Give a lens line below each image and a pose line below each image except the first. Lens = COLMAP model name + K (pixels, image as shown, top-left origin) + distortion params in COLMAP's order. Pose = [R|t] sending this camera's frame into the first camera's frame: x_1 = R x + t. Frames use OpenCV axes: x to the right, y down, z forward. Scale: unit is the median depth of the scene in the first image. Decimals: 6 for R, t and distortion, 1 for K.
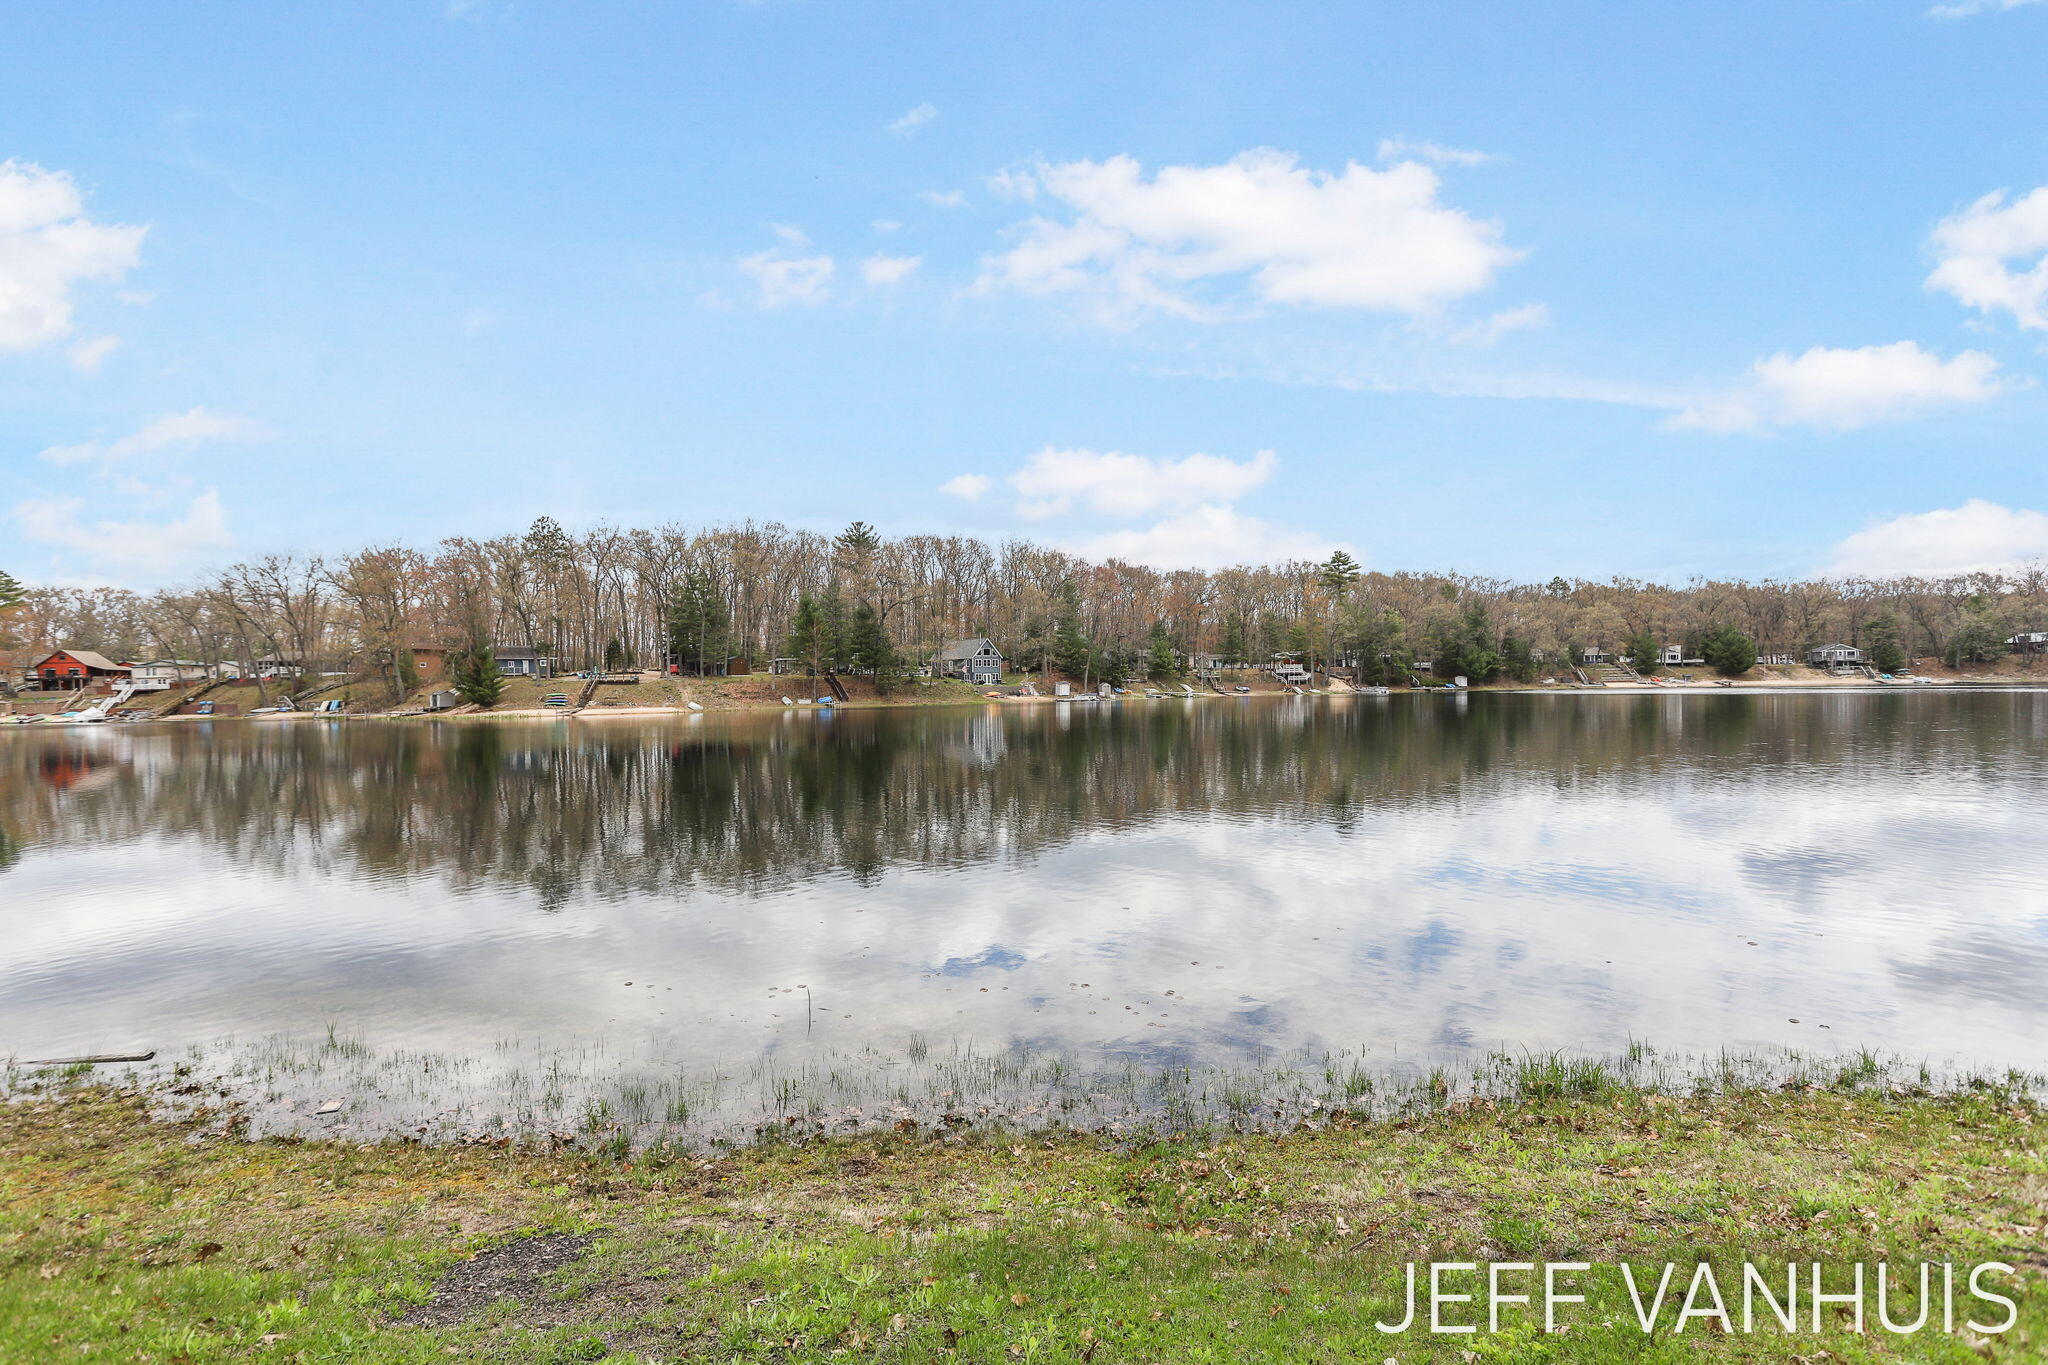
lens RADIAL K [[1034.0, 0, 1024.0], [0, 1034.0, 682.5], [0, 0, 1]] dist [-0.054119, 0.034880]
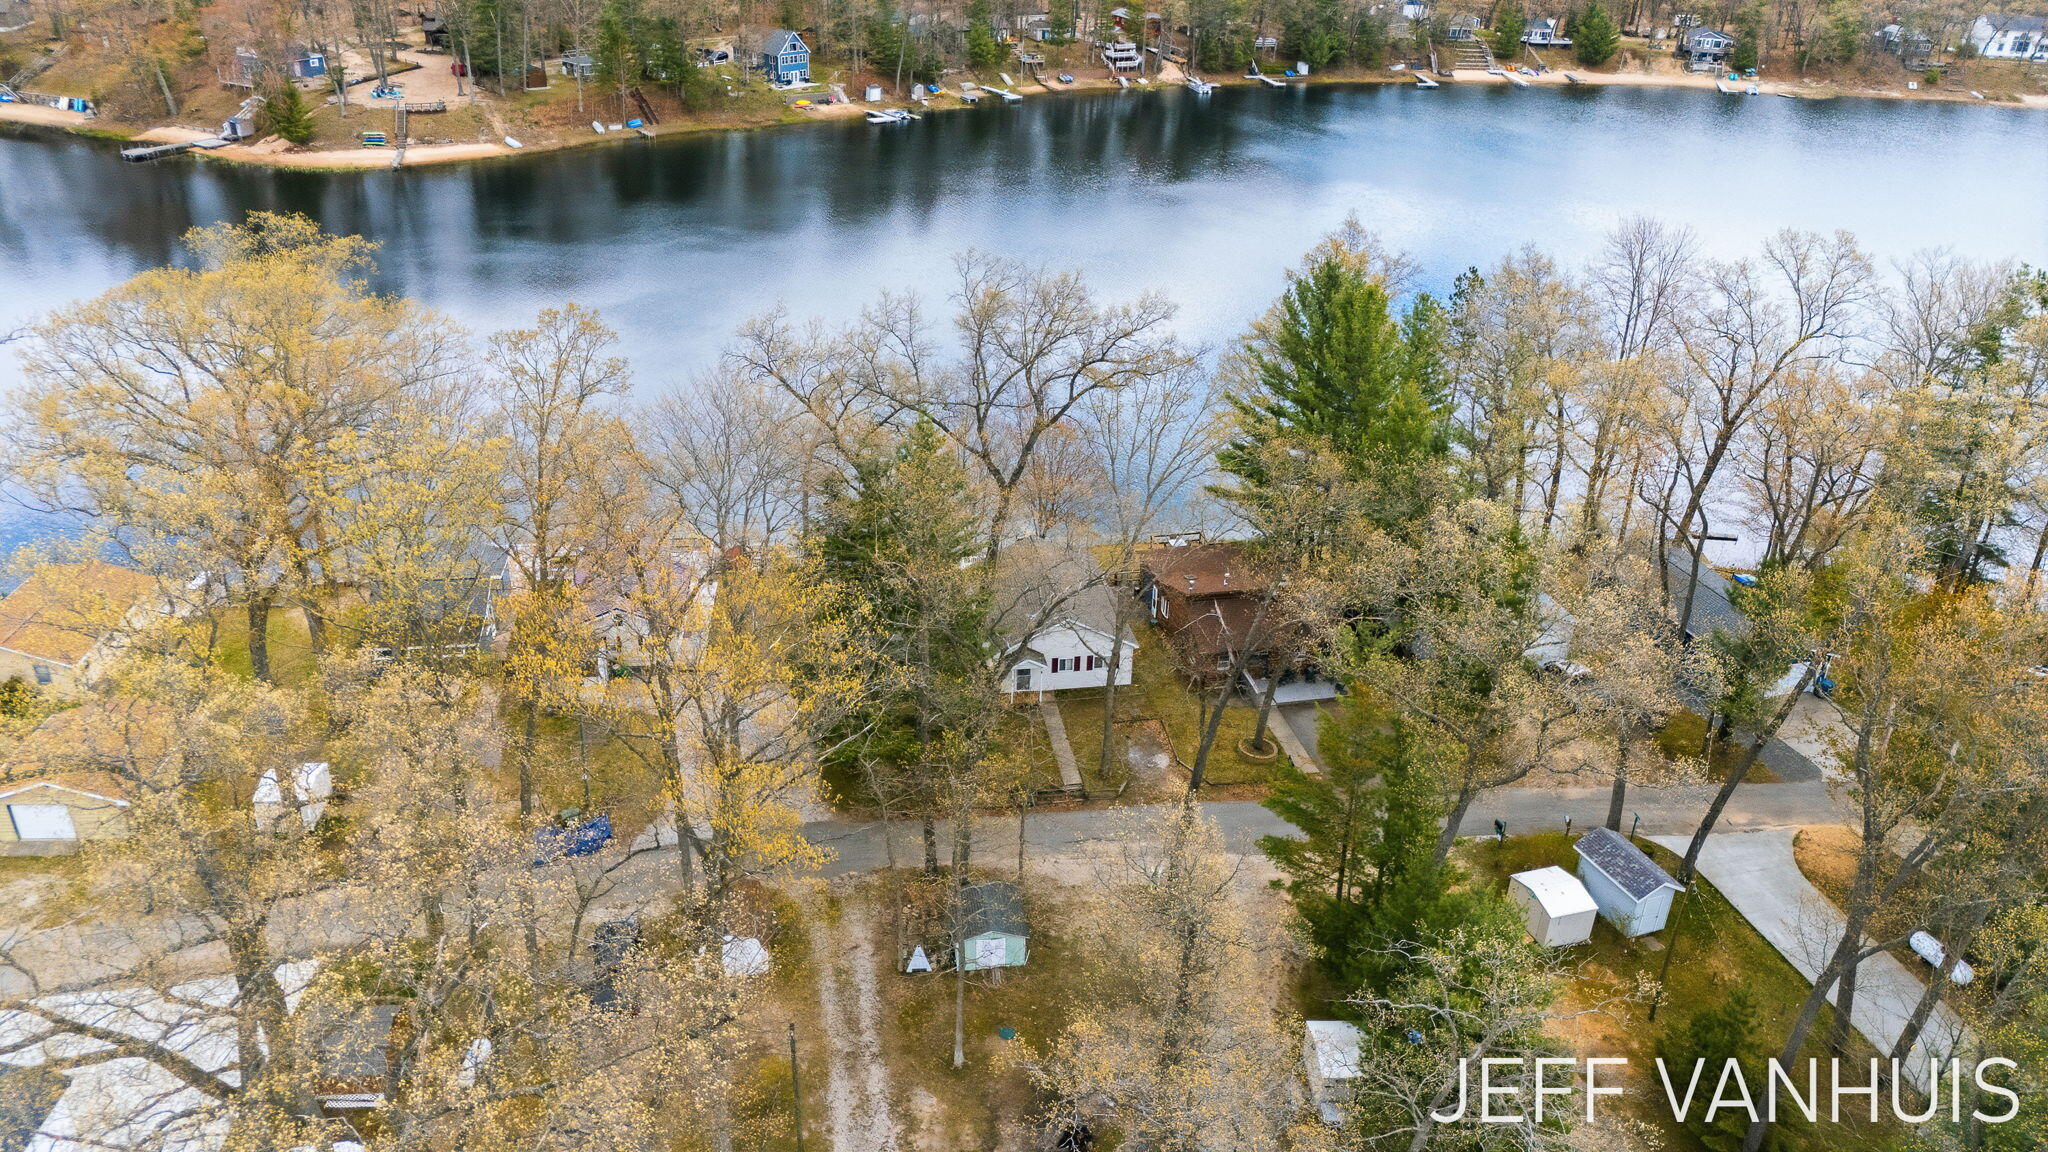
lens RADIAL K [[1500.4, 0, 1024.0], [0, 1500.4, 576.0], [0, 0, 1]] dist [0.057289, -0.039517]
pose [[0.991238, -0.014146, 0.131327, -0.015655], [-0.047701, 0.888812, 0.455783, -0.246366], [-0.123173, -0.458054, 0.880349, -0.475492]]
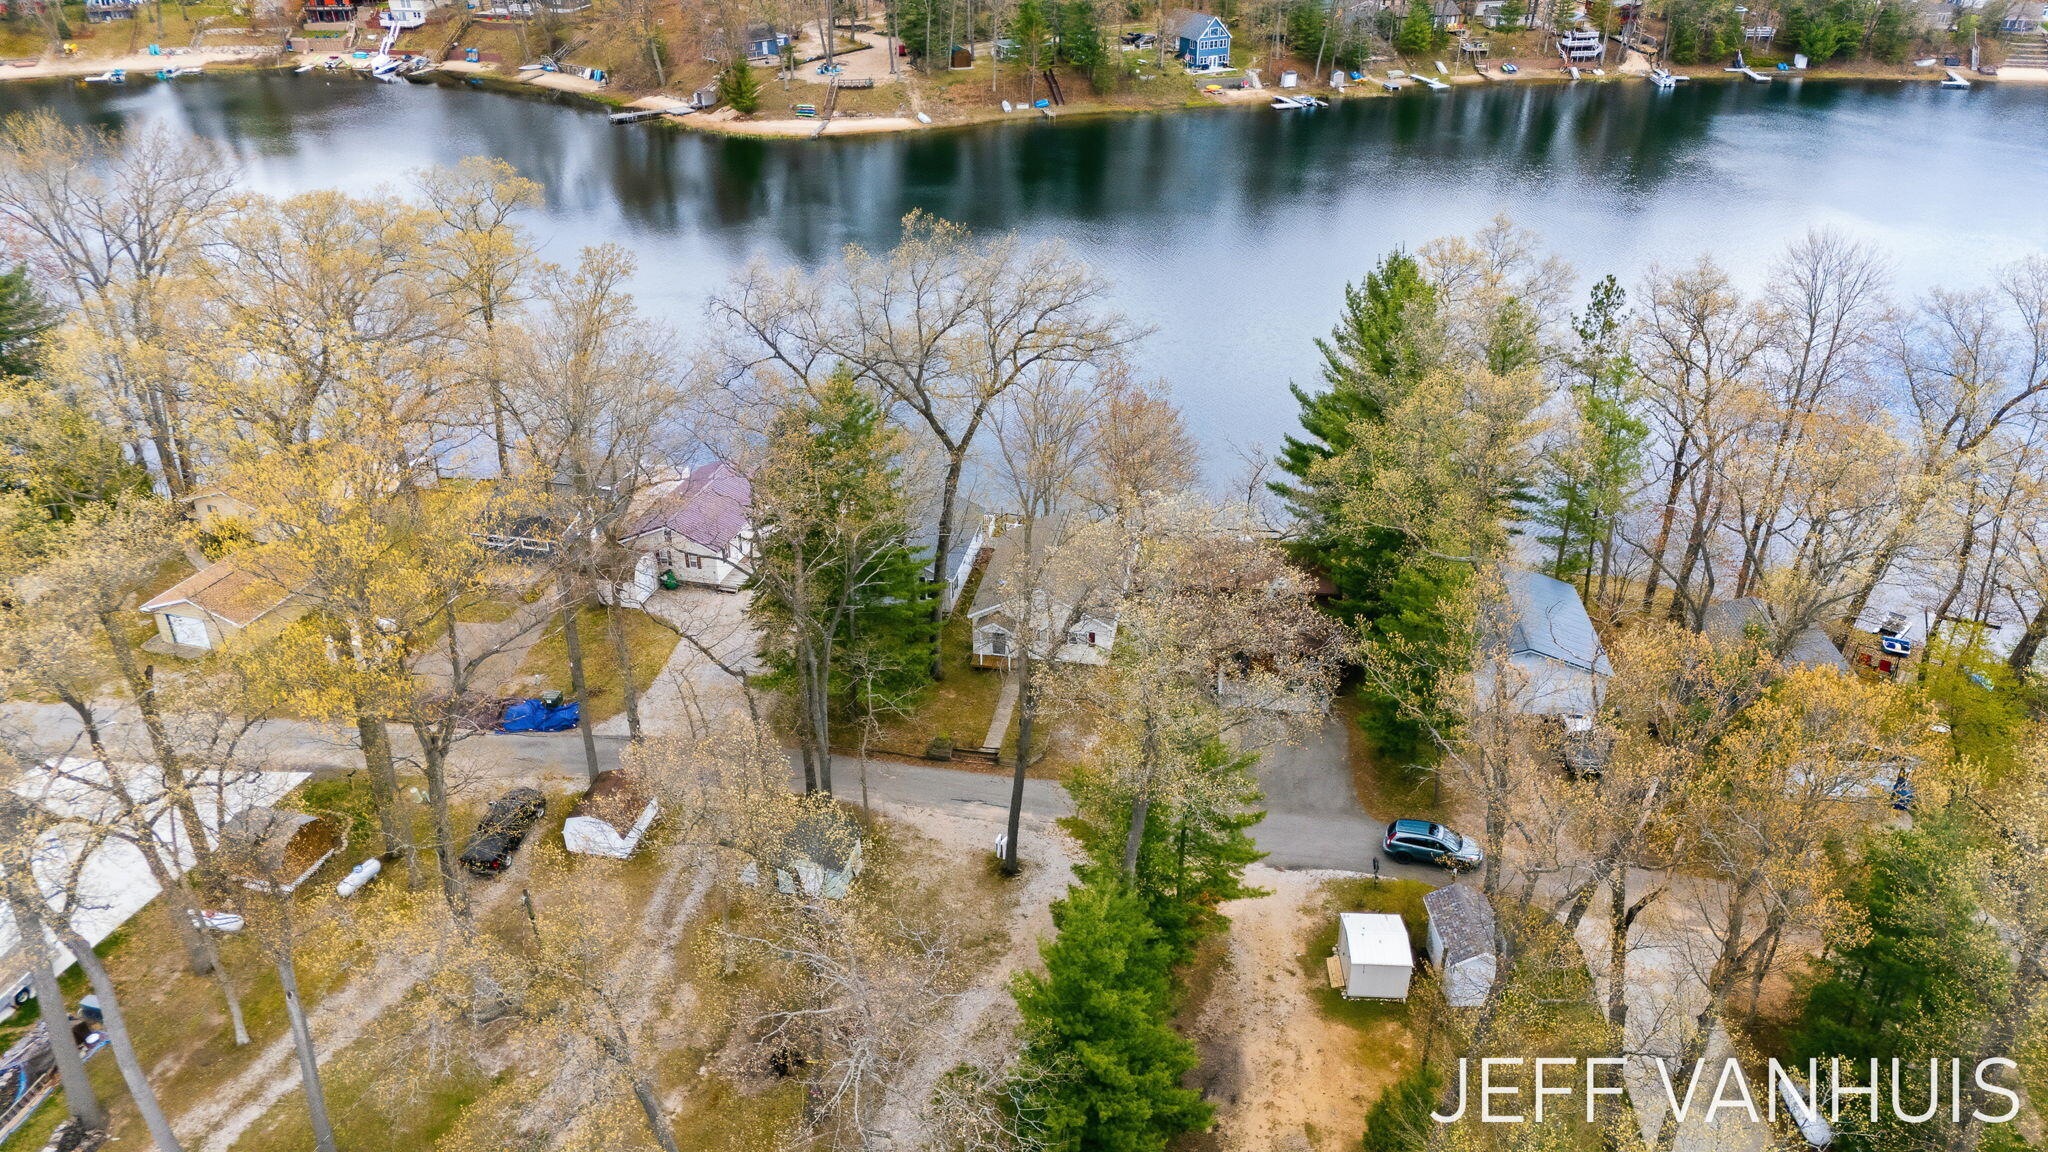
lens RADIAL K [[1500.4, 0, 1024.0], [0, 1500.4, 576.0], [0, 0, 1]] dist [0.057289, -0.039517]
pose [[0.972711, 0.119758, -0.198722, 0.133359], [-0.012340, 0.881986, 0.471115, -0.248015], [0.231690, -0.455806, 0.859395, -0.476451]]
